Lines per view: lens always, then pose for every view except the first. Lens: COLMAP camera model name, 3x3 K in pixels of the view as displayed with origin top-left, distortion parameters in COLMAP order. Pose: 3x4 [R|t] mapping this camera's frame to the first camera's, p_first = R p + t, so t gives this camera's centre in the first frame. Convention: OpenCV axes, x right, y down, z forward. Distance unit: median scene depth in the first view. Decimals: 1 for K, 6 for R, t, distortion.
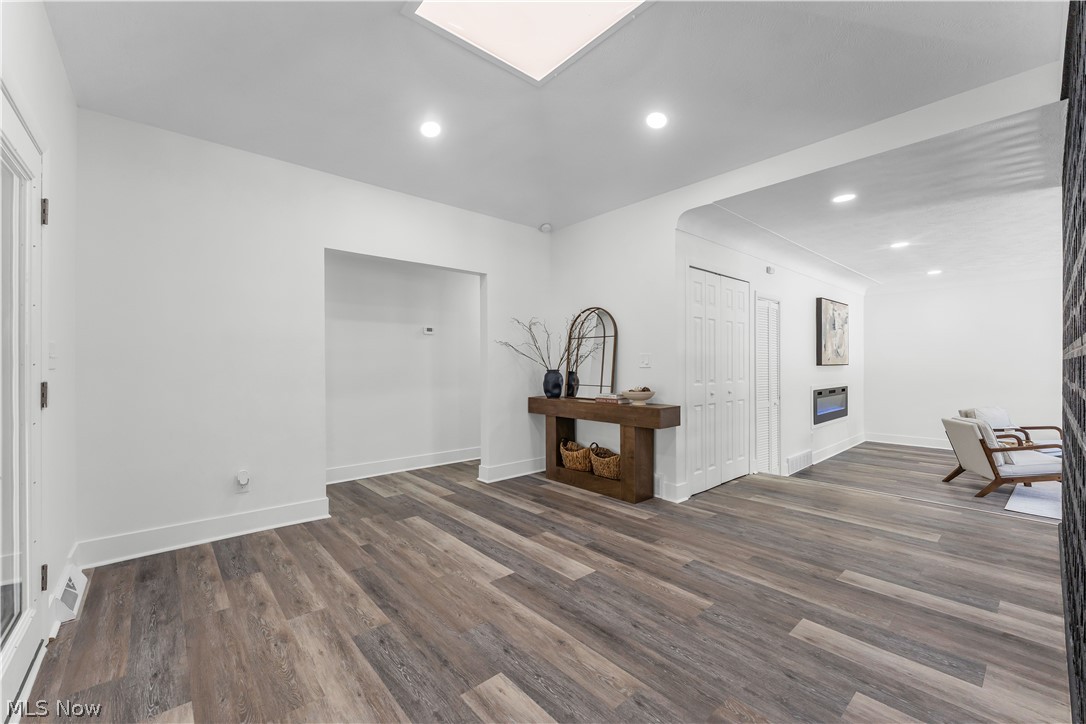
lens RADIAL K [[439.7, 0, 545.8], [0, 439.7, 363.7], [0, 0, 1]] dist [-0.000343, -0.000190]
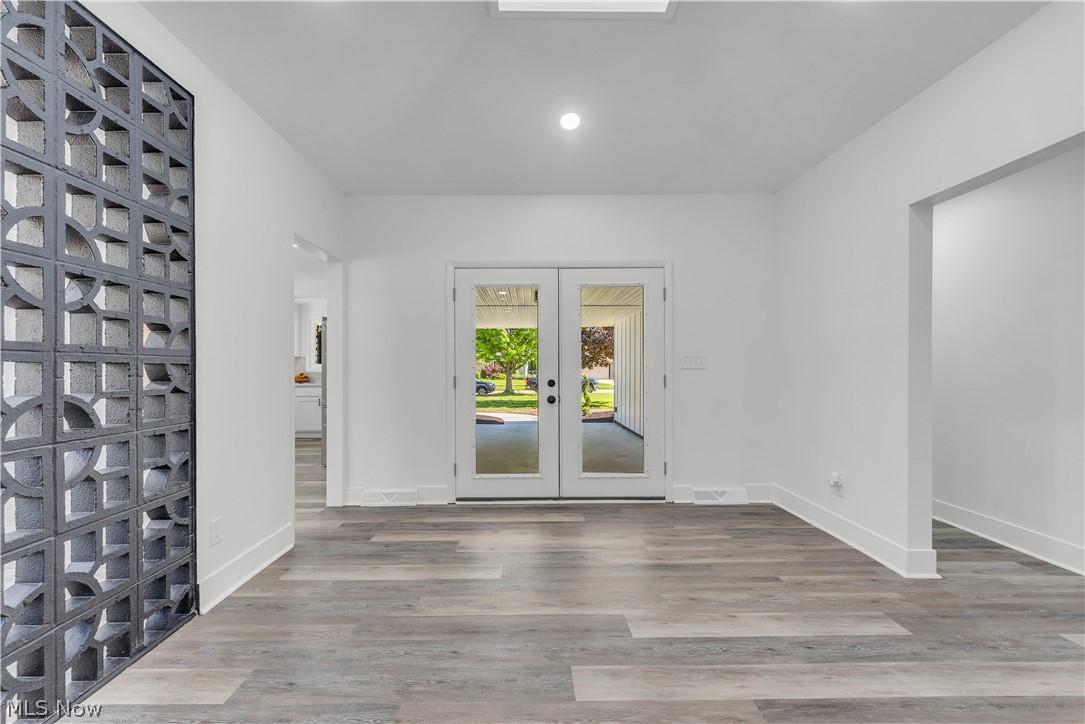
lens RADIAL K [[439.3, 0, 537.9], [0, 439.3, 366.8], [0, 0, 1]] dist [-0.000343, -0.000190]
pose [[-0.649414, 0.004010, -0.760424, 0.616630], [0.006887, 0.999976, -0.000608, -0.005999], [0.760404, -0.005632, -0.649426, 1.352272]]
